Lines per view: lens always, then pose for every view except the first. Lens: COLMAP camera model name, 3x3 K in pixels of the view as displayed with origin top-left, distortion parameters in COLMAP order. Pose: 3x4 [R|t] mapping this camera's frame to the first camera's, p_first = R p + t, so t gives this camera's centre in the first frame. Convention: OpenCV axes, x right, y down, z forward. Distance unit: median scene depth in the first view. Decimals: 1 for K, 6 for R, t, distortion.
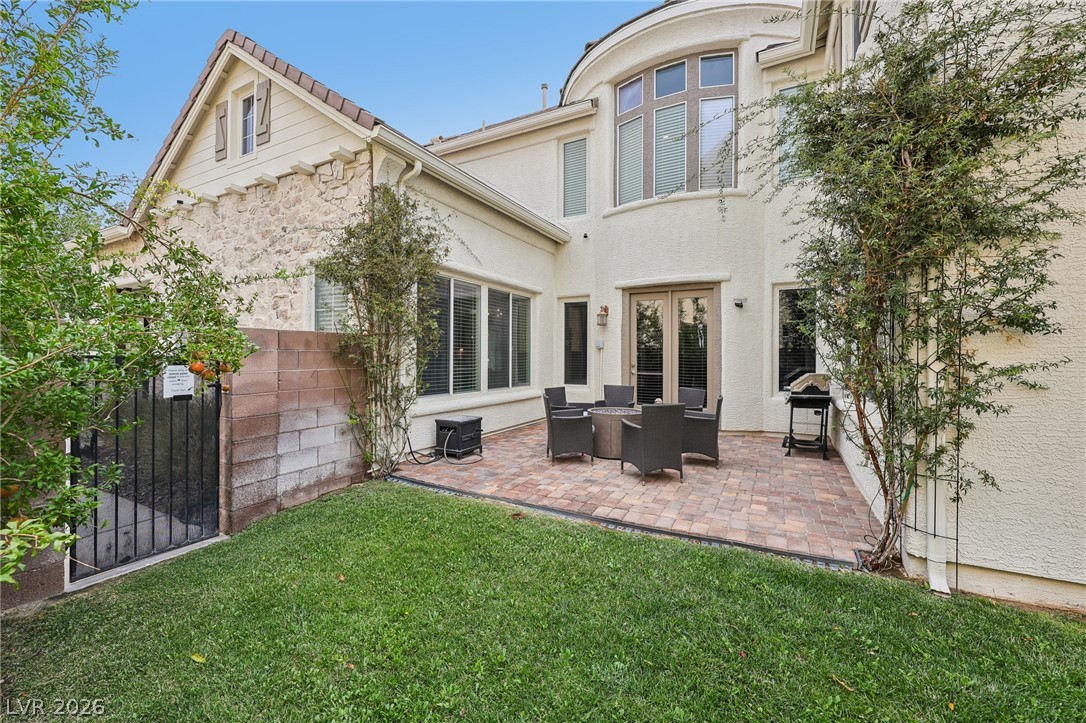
lens RADIAL K [[440.6, 0, 542.8], [0, 440.6, 358.7], [0, 0, 1]] dist [-0.000166, 0.000050]
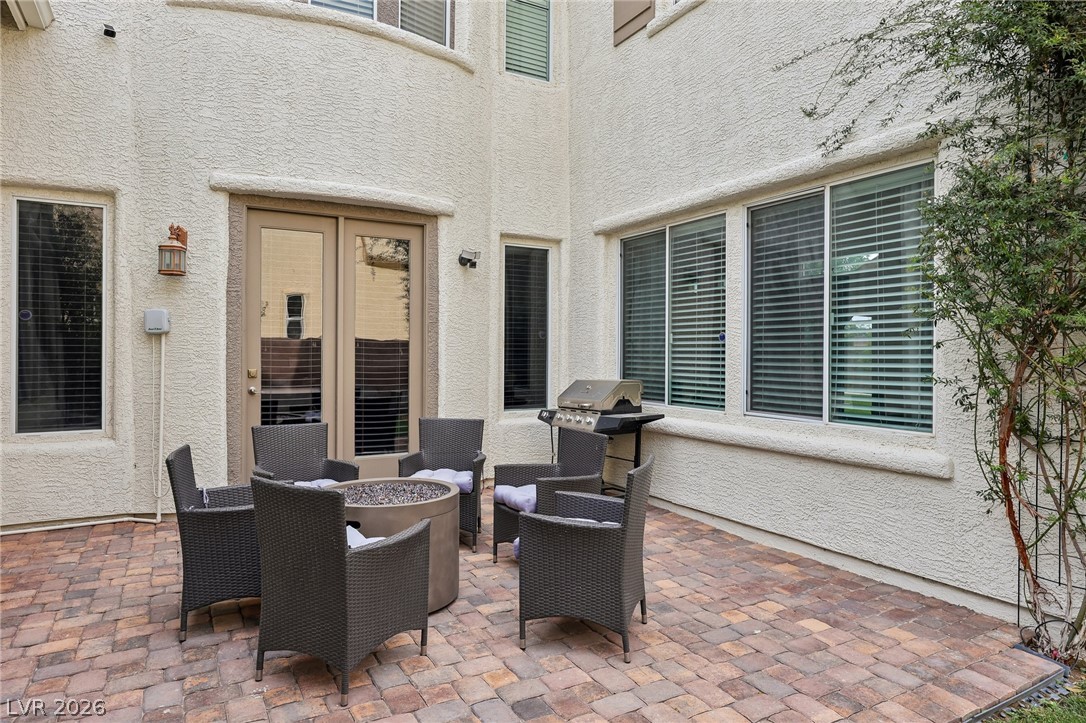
lens RADIAL K [[665.2, 0, 544.5], [0, 665.2, 355.5], [0, 0, 1]] dist [0.001113, 0.001300]
pose [[0.532462, -0.003647, 0.846446, -0.273420], [0.003965, 0.999990, 0.001814, -0.004666], [-0.846445, 0.002390, 0.532471, 0.568758]]
